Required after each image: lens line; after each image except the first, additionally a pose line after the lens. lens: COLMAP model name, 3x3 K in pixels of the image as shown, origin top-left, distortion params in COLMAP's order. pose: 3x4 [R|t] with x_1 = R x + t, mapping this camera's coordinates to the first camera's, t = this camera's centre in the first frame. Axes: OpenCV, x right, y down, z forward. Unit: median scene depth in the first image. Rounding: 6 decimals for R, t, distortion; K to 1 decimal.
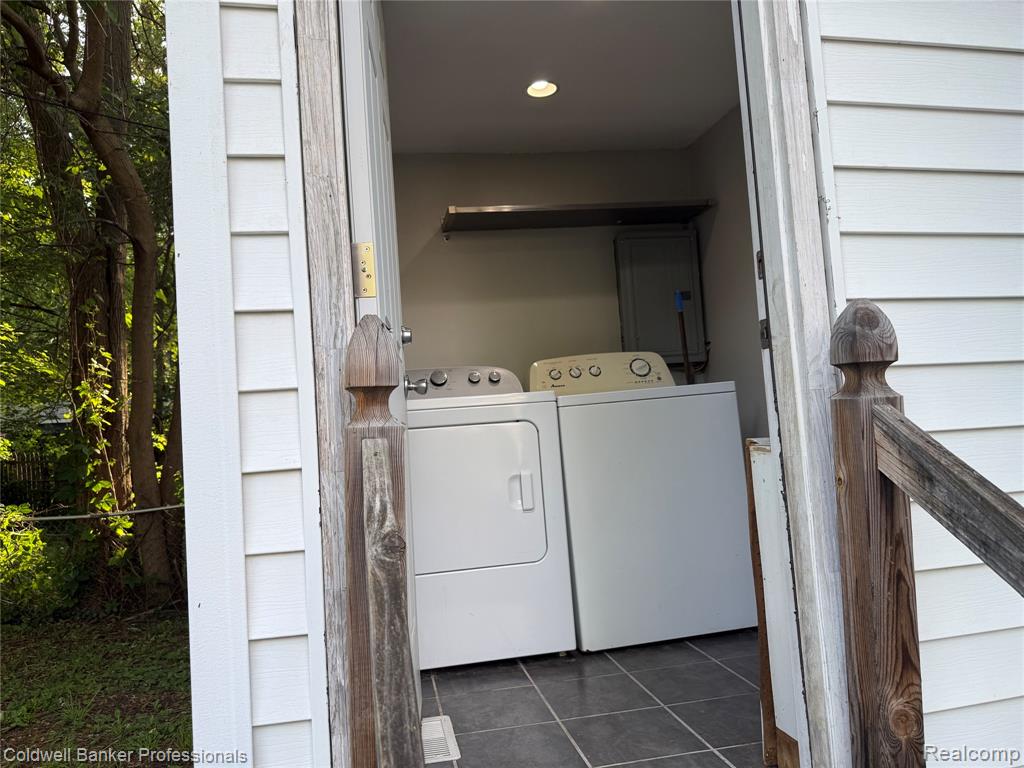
lens RADIAL K [[739.6, 0, 506.7], [0, 739.6, 384.8], [0, 0, 1]] dist [0.002976, -0.005211]
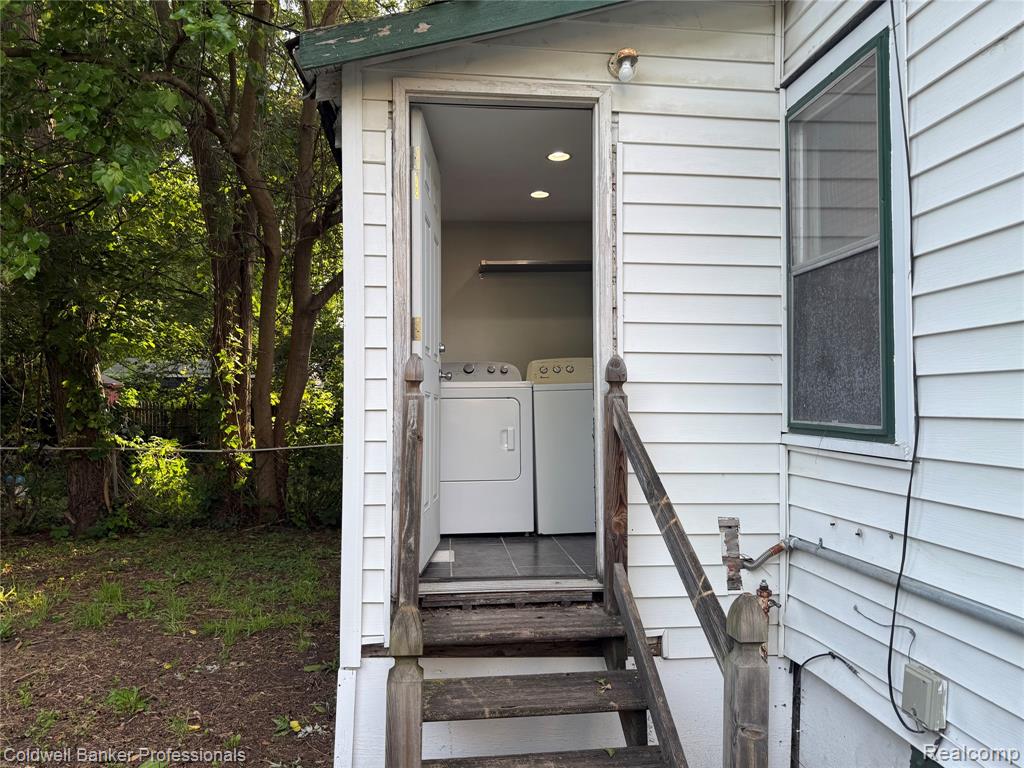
lens RADIAL K [[739.6, 0, 514.9], [0, 739.6, 376.9], [0, 0, 1]] dist [0.002976, -0.005211]
pose [[0.994424, 0.057156, -0.088628, 0.069880], [-0.055310, 0.998201, 0.023150, -0.015381], [0.089792, -0.018119, 0.995796, -0.273819]]
